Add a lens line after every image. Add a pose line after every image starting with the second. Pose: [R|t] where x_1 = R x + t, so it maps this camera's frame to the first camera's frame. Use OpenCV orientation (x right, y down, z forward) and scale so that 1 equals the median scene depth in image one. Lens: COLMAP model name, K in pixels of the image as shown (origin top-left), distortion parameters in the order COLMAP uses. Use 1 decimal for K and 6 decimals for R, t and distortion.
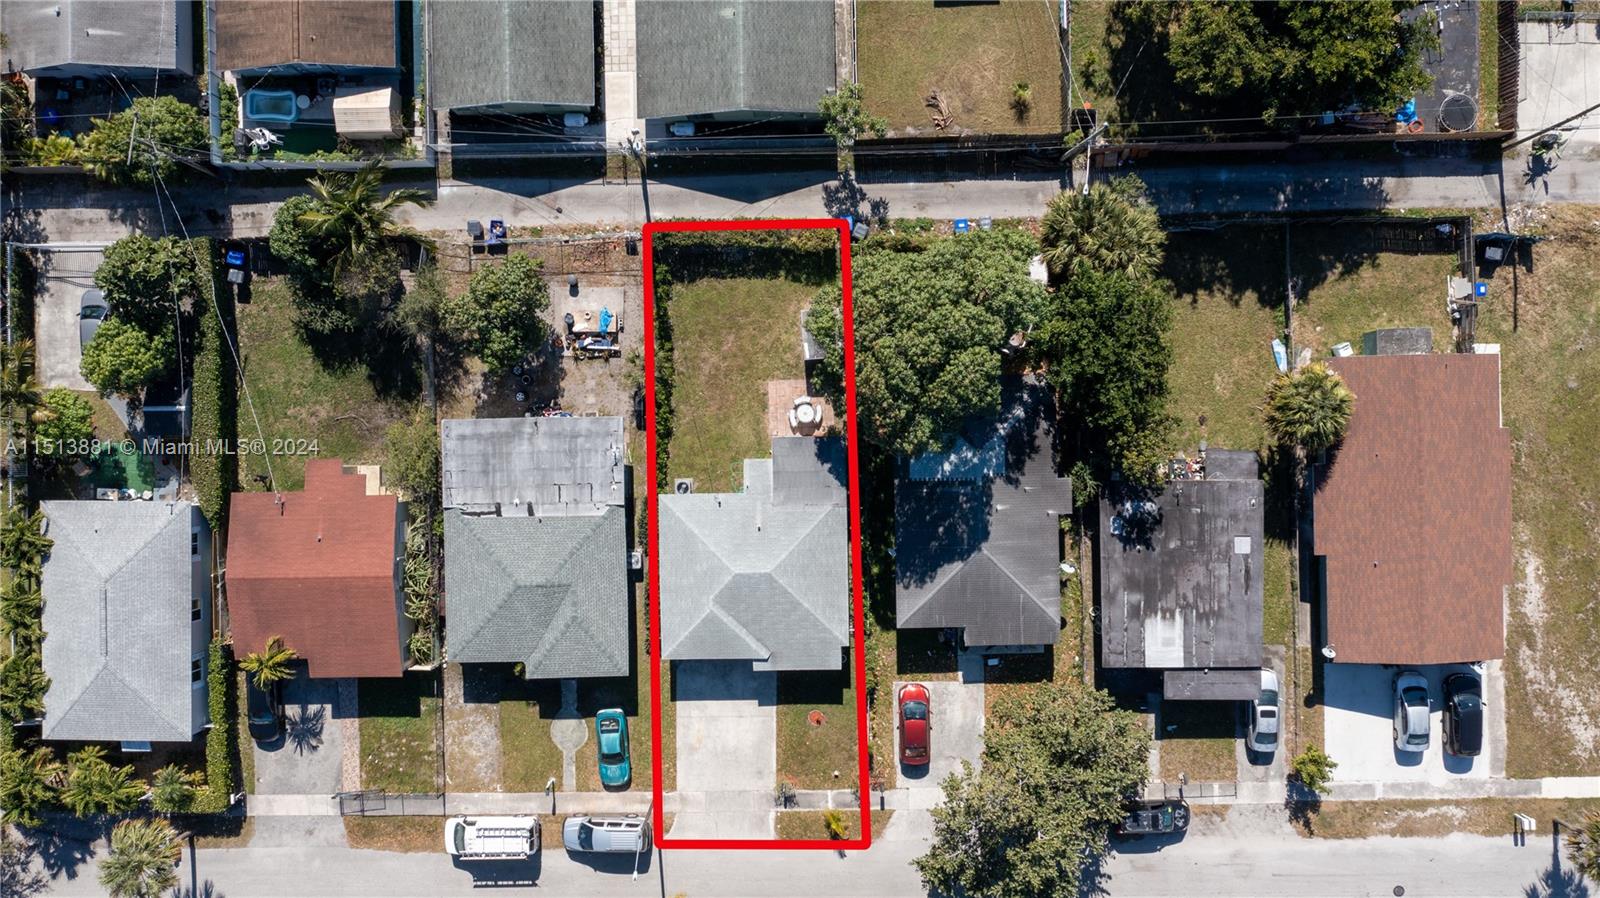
lens RADIAL K [[1451.2, 0, 800.0], [0, 1451.2, 449.0], [0, 0, 1]] dist [0.007140, -0.013053]
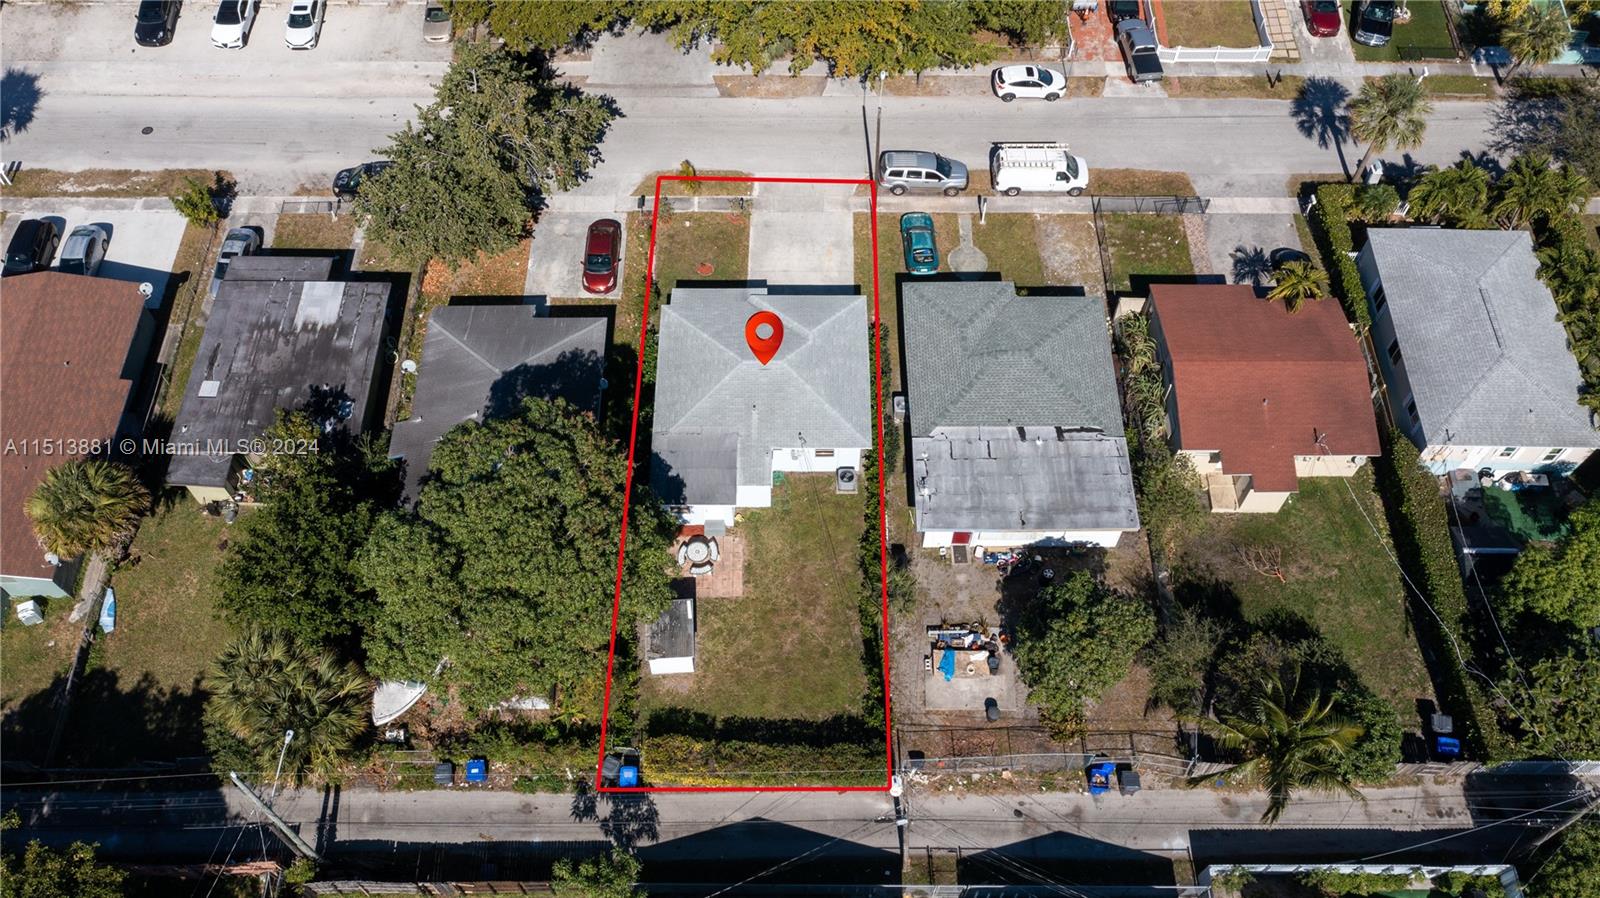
lens RADIAL K [[1451.2, 0, 800.0], [0, 1451.2, 449.0], [0, 0, 1]] dist [0.007140, -0.013053]
pose [[-0.999434, -0.001575, 0.033609, -0.081938], [0.020769, -0.814749, 0.579441, -0.454065], [0.026470, 0.579811, 0.814321, 0.299787]]
